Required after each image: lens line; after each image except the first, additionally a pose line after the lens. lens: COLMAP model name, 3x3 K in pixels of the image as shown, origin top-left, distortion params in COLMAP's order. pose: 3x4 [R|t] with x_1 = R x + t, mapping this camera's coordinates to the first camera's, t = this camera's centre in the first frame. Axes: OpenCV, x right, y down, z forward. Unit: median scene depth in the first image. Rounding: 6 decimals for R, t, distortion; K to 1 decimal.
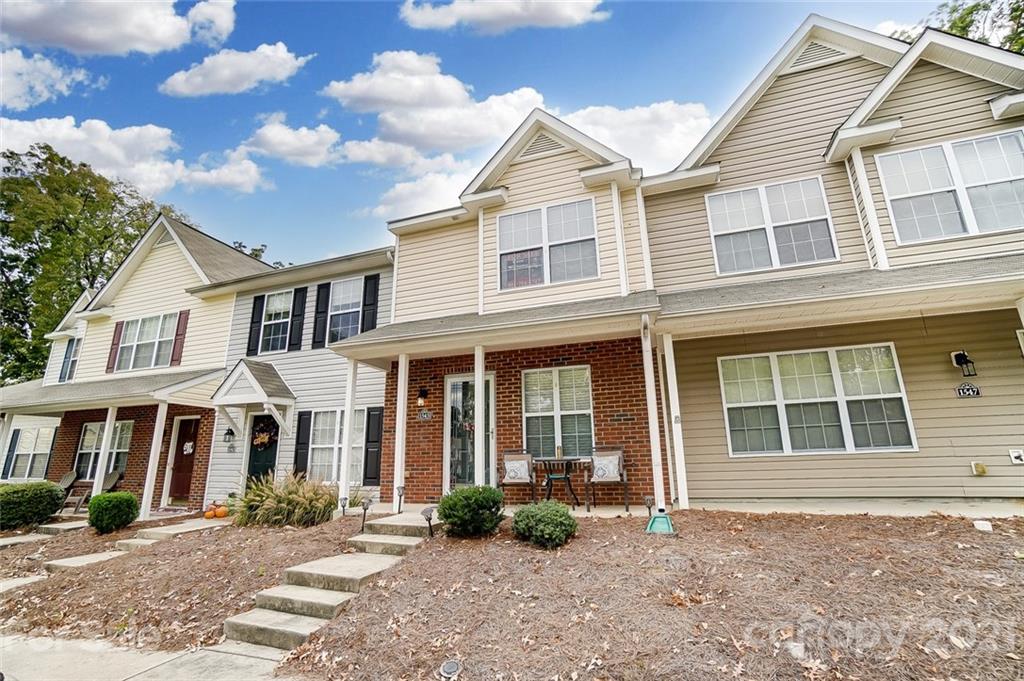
lens RADIAL K [[451.6, 0, 511.3], [0, 451.6, 343.8], [0, 0, 1]] dist [-0.065429, 0.024896]
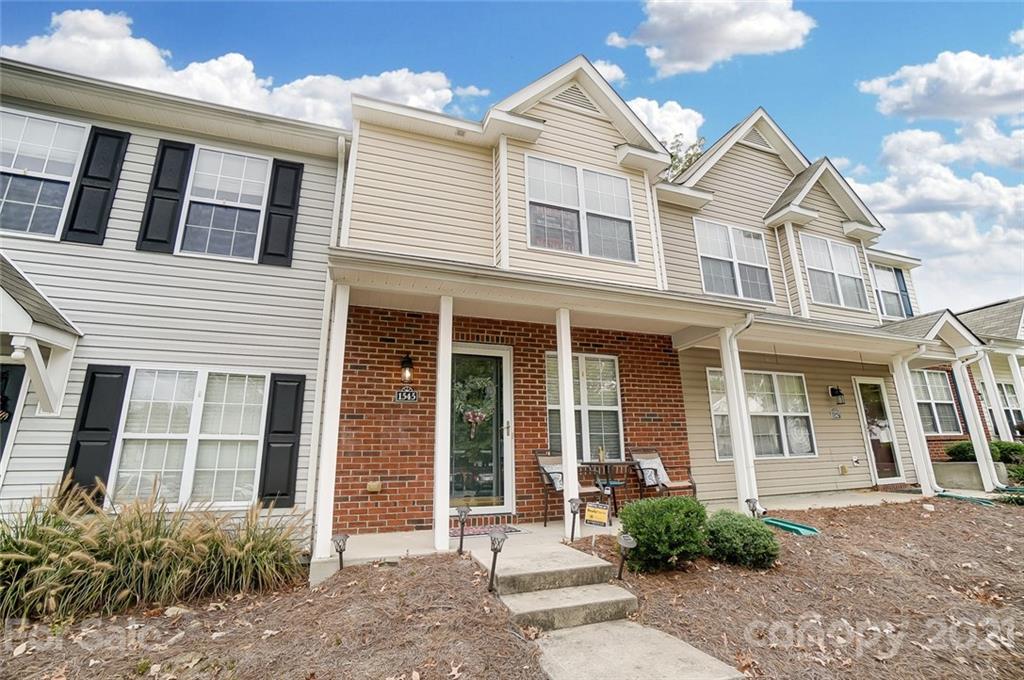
lens RADIAL K [[451.6, 0, 511.3], [0, 451.6, 343.3], [0, 0, 1]] dist [-0.065429, 0.024896]
pose [[0.771866, 0.165815, 0.613782, -0.522532], [-0.156741, 0.985223, -0.069050, 0.111705], [-0.616162, -0.042907, 0.786450, 0.416372]]
